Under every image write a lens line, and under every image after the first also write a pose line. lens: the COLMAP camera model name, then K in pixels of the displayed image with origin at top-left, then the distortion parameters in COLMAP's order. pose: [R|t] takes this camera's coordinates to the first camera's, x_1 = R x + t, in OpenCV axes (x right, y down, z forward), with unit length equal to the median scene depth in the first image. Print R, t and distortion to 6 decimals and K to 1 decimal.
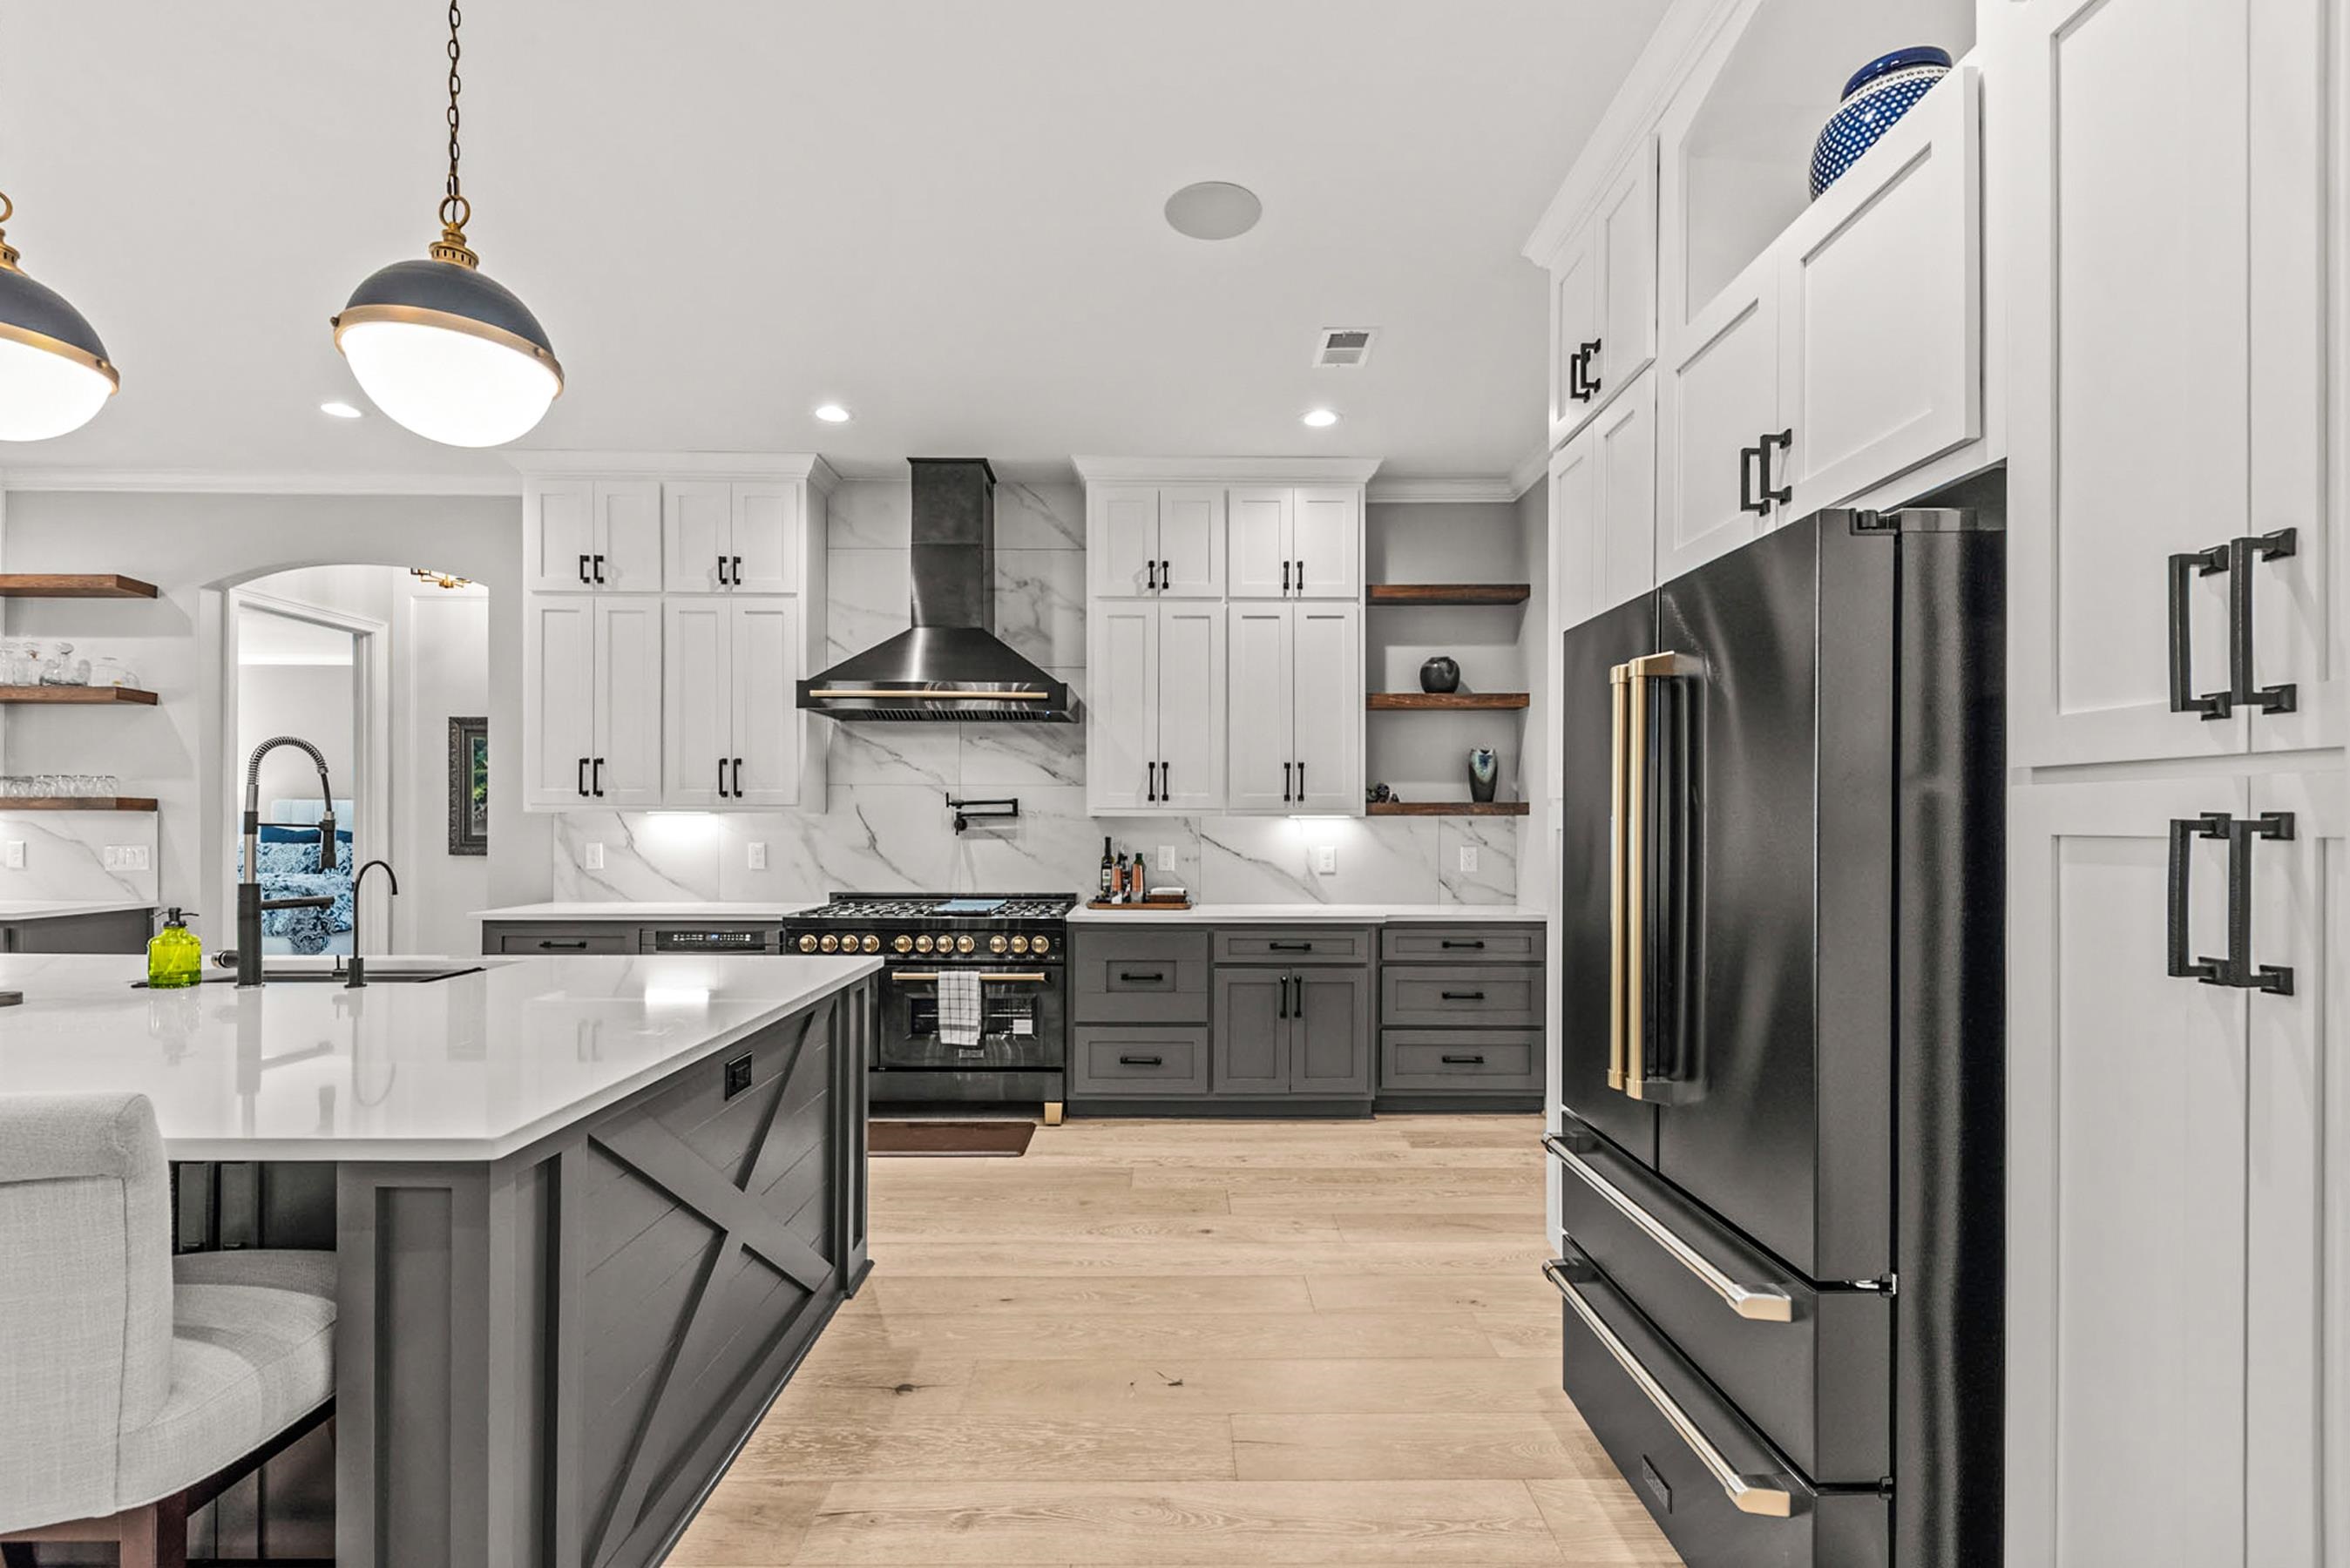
lens RADIAL K [[1054.2, 0, 1169.6], [0, 1054.2, 827.1], [0, 0, 1]] dist [0.016707, 0.000362]
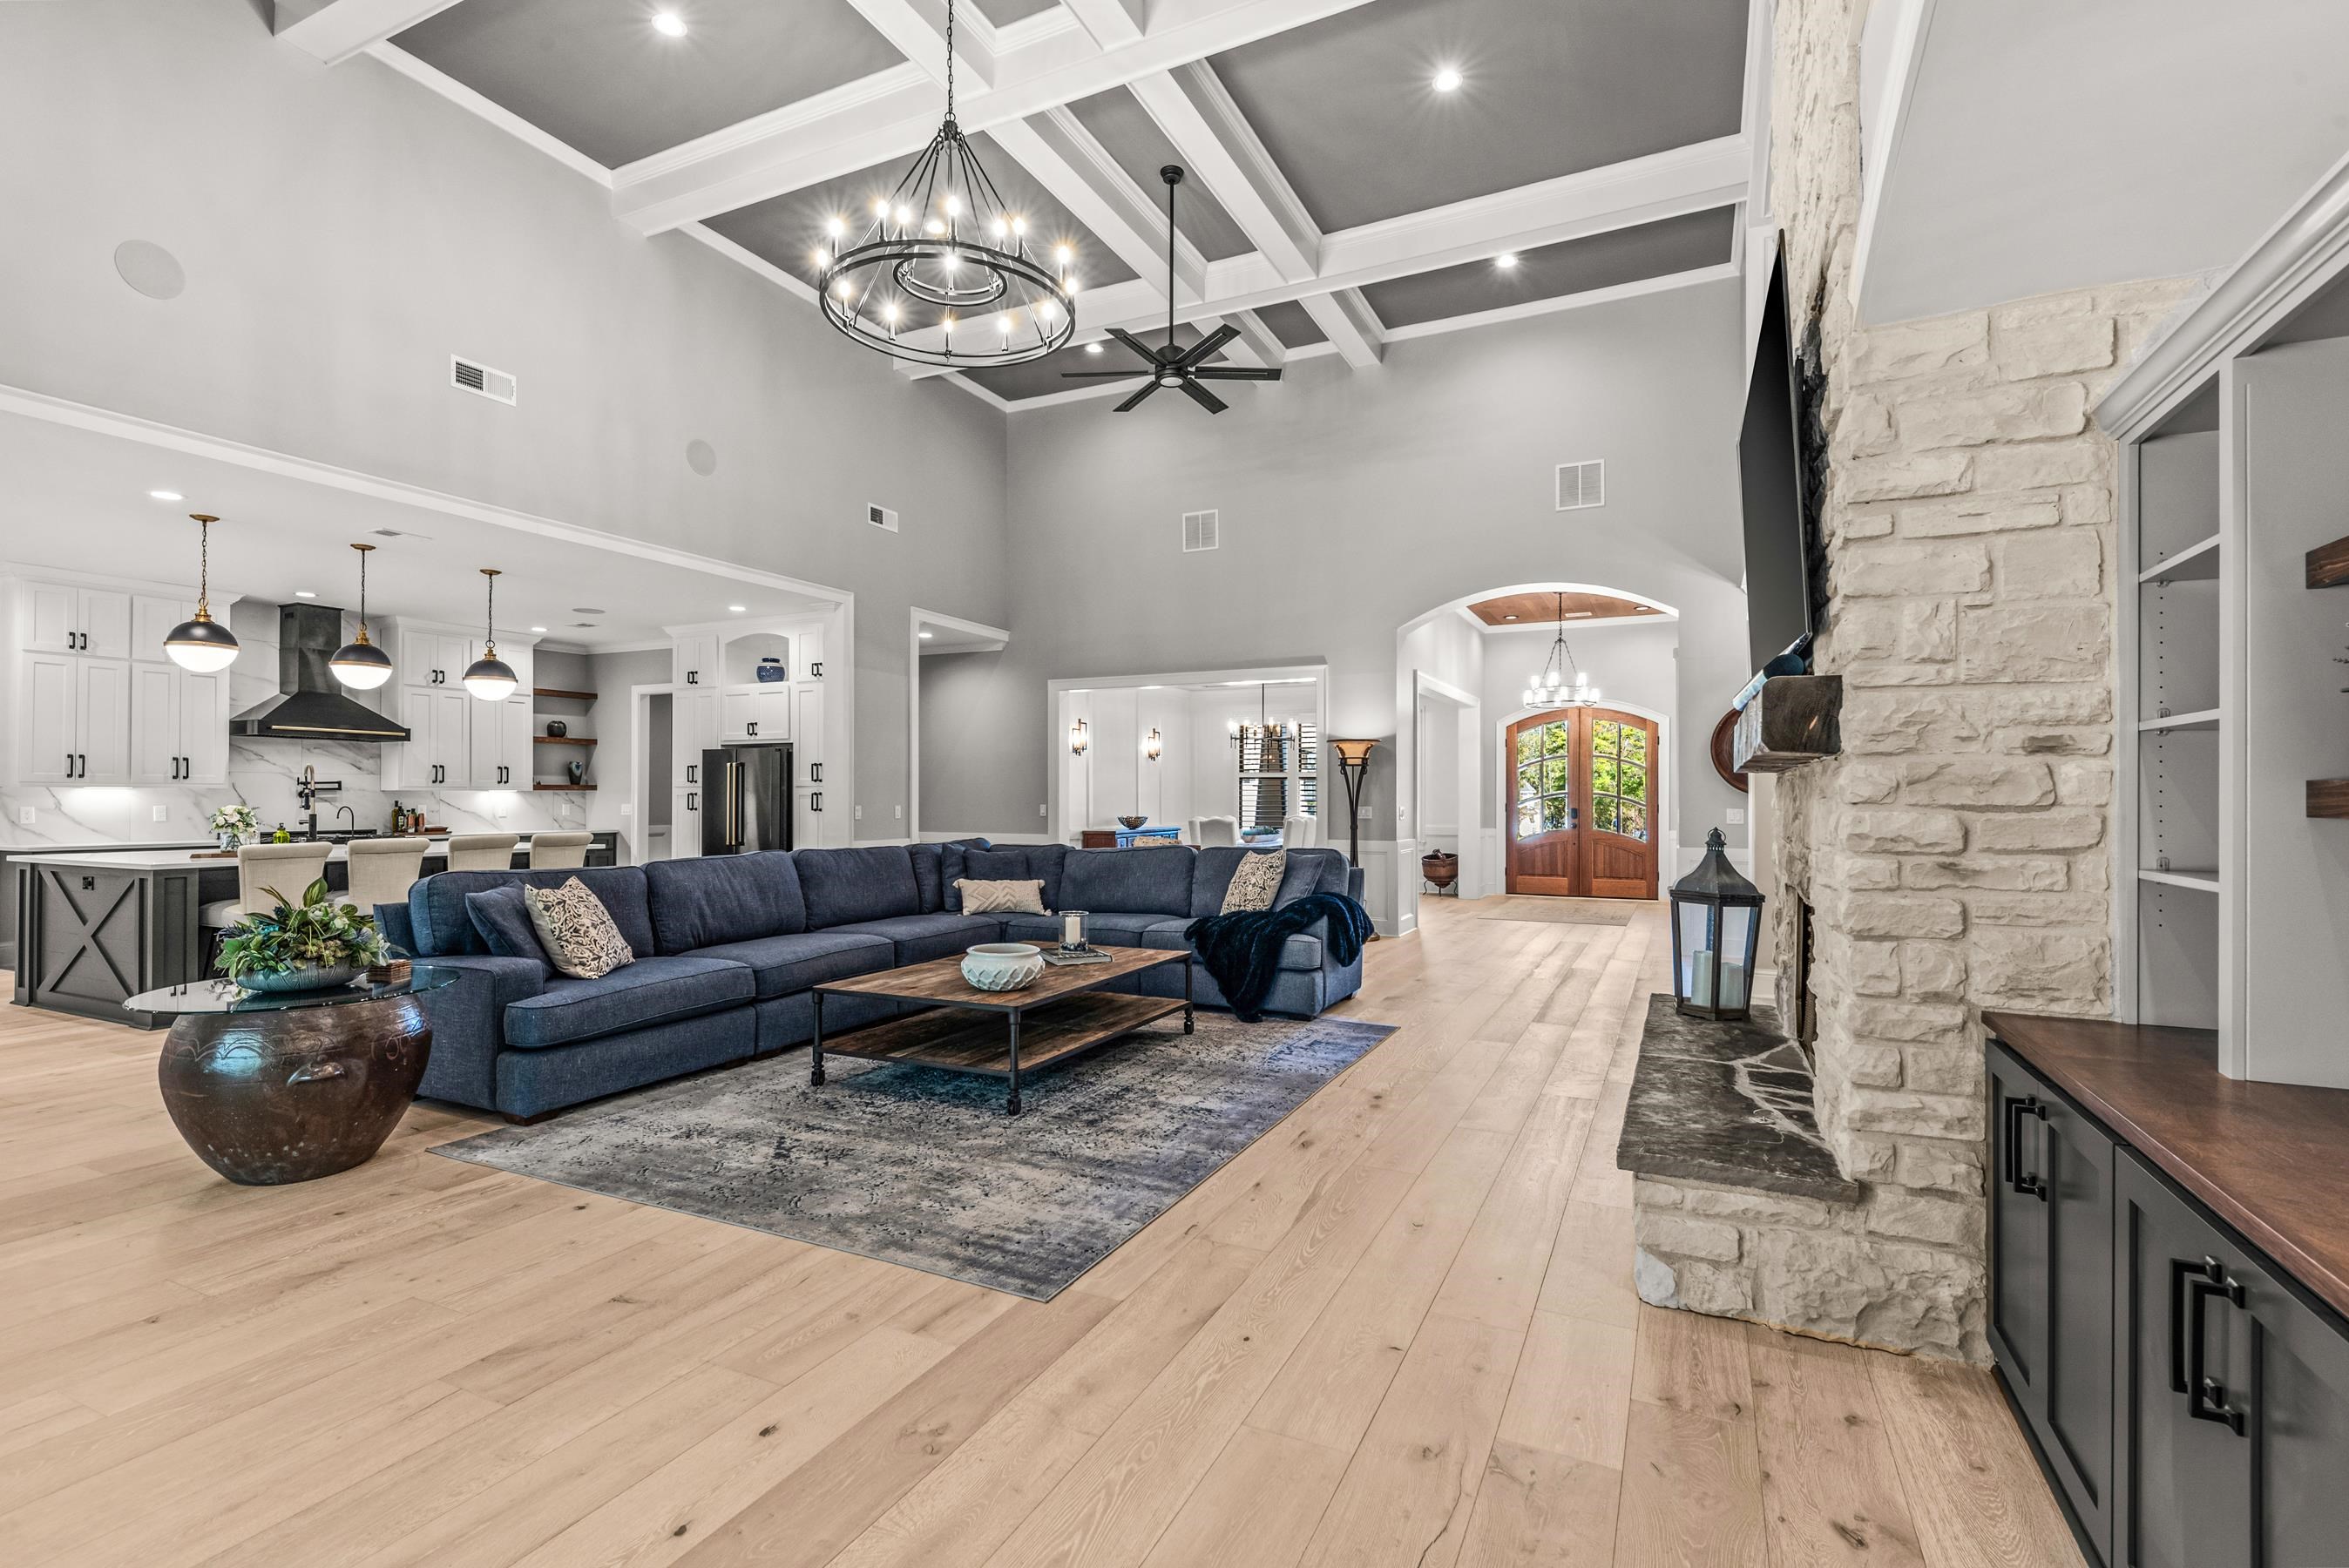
lens RADIAL K [[1053.8, 0, 1177.4], [0, 1053.8, 788.5], [0, 0, 1]] dist [0.016707, 0.000362]
pose [[0.440582, 0.004812, 0.897699, -1.222833], [0.003231, 0.999971, -0.006946, 0.004707], [-0.897707, 0.005961, 0.440554, -1.222562]]
